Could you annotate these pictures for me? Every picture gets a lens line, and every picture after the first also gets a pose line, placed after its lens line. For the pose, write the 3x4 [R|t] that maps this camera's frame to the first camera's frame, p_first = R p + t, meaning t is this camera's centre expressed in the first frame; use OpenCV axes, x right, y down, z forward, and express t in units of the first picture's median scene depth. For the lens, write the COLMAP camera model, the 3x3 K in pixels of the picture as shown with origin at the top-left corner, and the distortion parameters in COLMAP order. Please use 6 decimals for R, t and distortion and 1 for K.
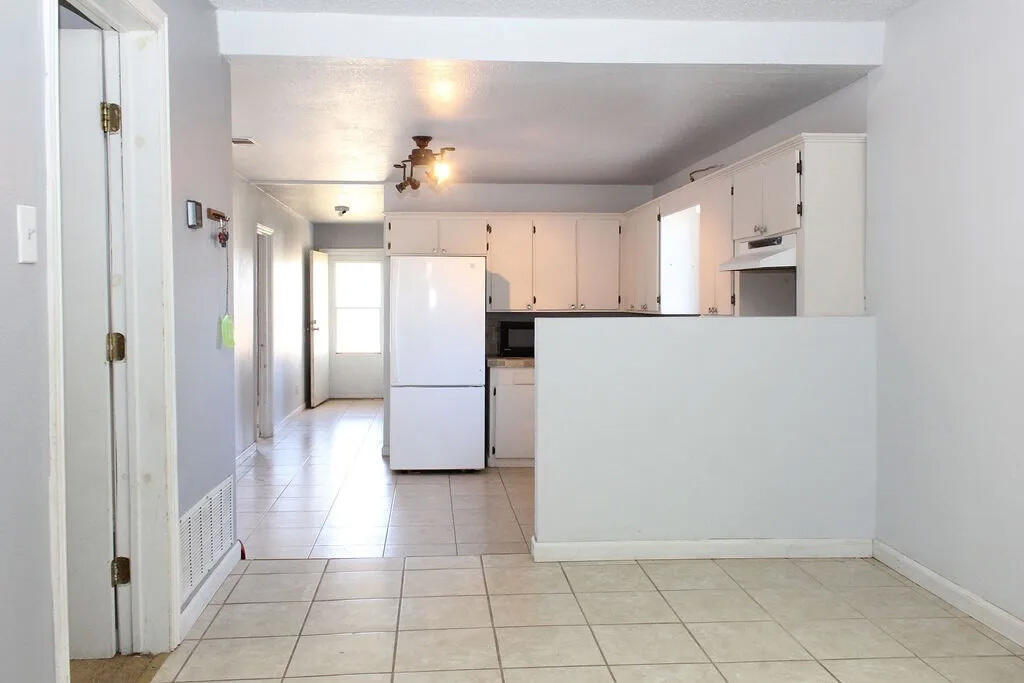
lens RADIAL K [[840.9, 0, 512.6], [0, 840.9, 347.3], [0, 0, 1]] dist [0.009367, 0.000981]
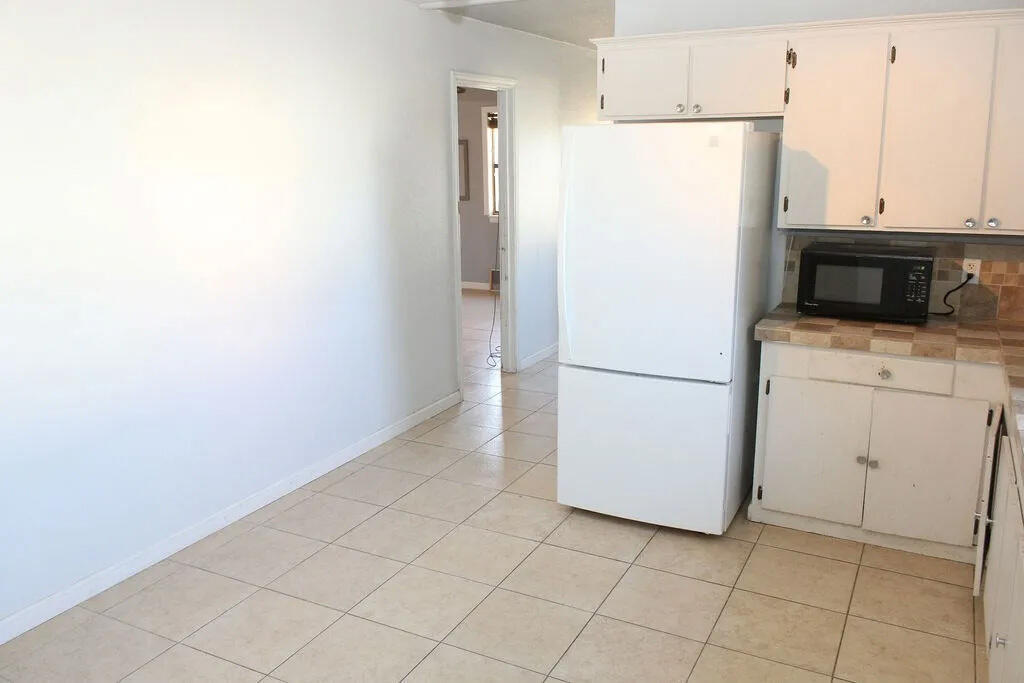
lens RADIAL K [[840.9, 0, 512.6], [0, 840.9, 347.3], [0, 0, 1]] dist [0.009367, 0.000981]
pose [[0.844716, 0.116046, -0.522483, 0.114737], [-0.019375, 0.982202, 0.186828, -0.065836], [0.534864, -0.147694, 0.831929, 0.491792]]
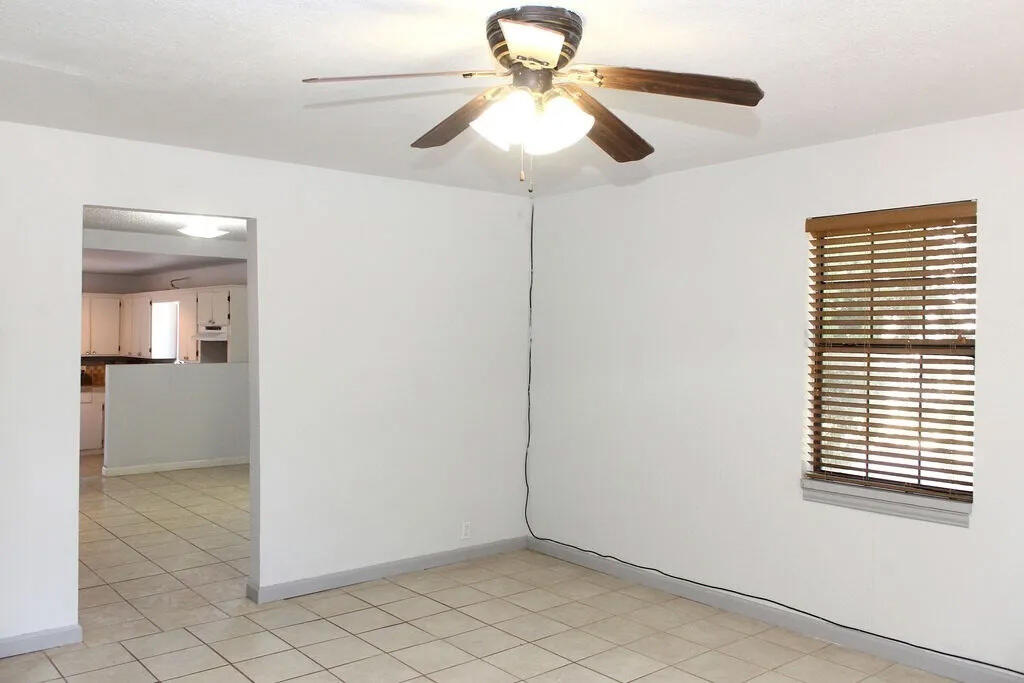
lens RADIAL K [[840.9, 0, 512.6], [0, 840.9, 347.3], [0, 0, 1]] dist [0.009367, 0.000981]
pose [[0.812434, 0.003616, 0.583041, -0.202262], [0.012778, 0.999630, -0.024006, -0.012571], [-0.582913, 0.026953, 0.812088, -0.723898]]
